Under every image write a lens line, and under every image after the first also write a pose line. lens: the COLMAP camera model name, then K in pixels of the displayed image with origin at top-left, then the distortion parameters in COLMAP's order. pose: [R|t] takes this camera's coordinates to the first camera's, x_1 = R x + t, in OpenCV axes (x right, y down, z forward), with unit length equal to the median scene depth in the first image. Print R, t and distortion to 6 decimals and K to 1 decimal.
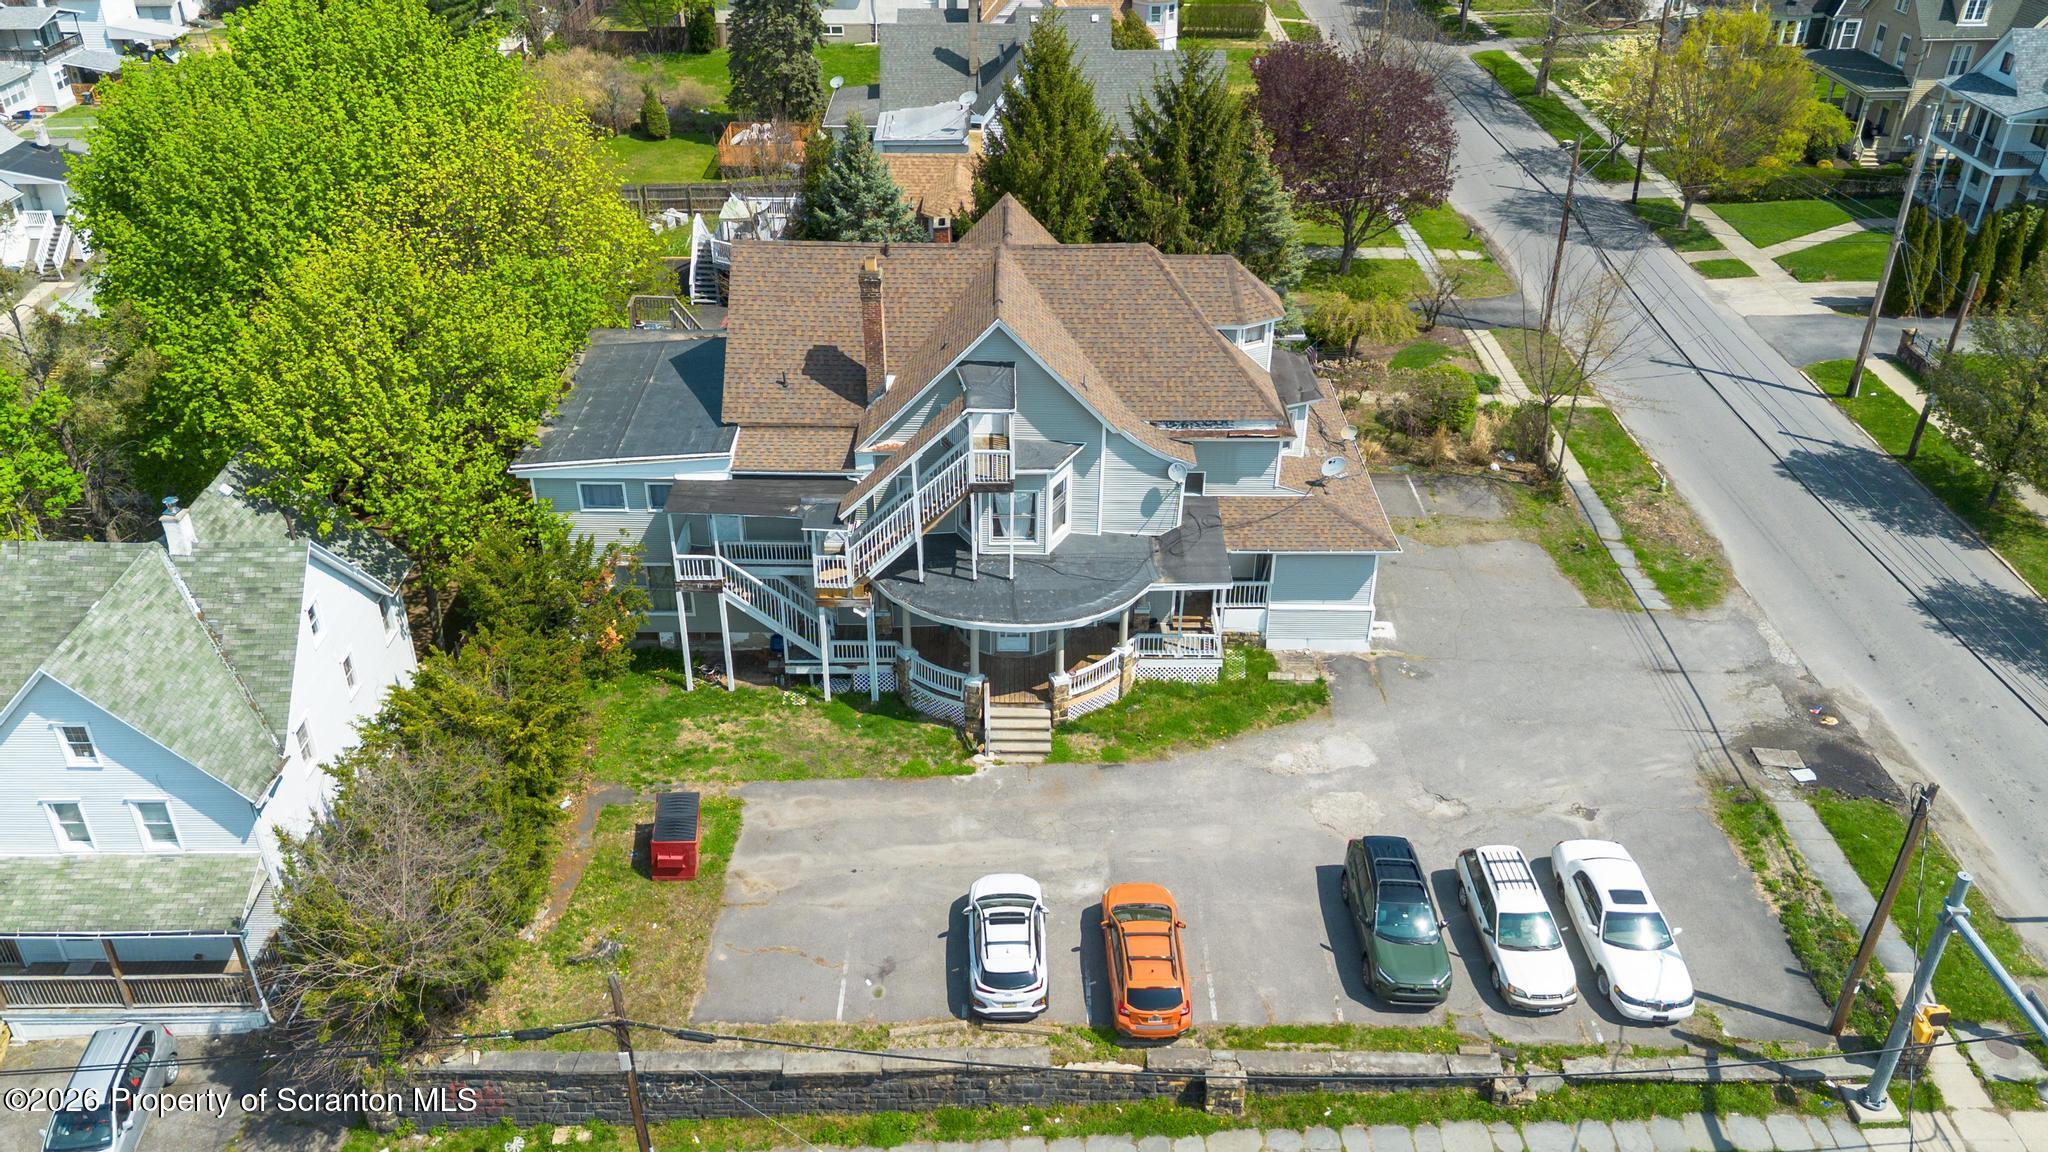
lens RADIAL K [[1509.8, 0, 1018.9], [0, 1509.8, 522.6], [0, 0, 1]] dist [0.061979, -0.085140]
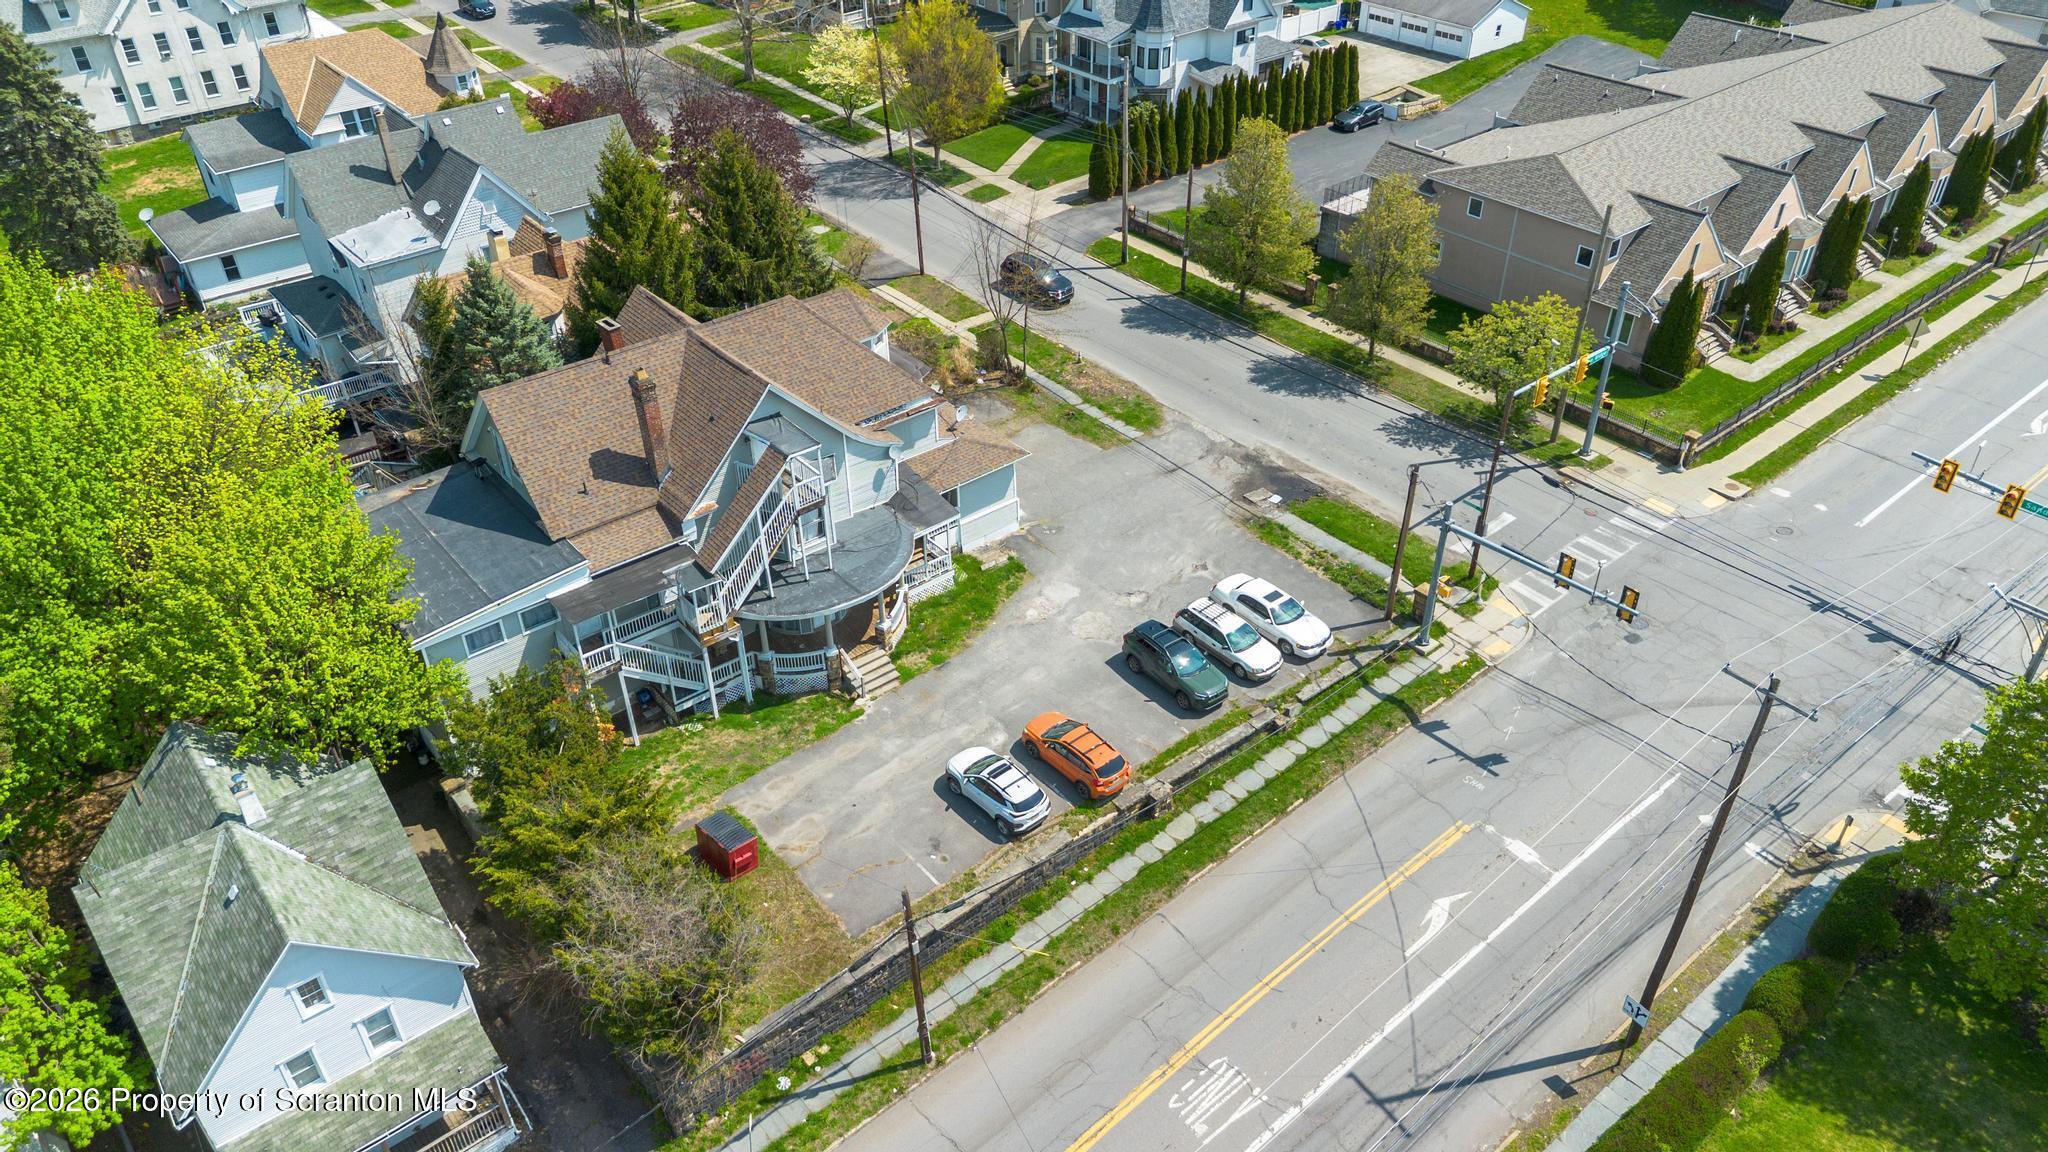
lens RADIAL K [[1442.0, 0, 1024.0], [0, 1442.0, 576.0], [0, 0, 1]] dist [0.057086, -0.072051]
pose [[0.770533, -0.375832, 0.514810, -0.516122], [0.329542, 0.926244, 0.182960, -0.129313], [-0.545602, 0.028675, 0.837554, -0.147802]]
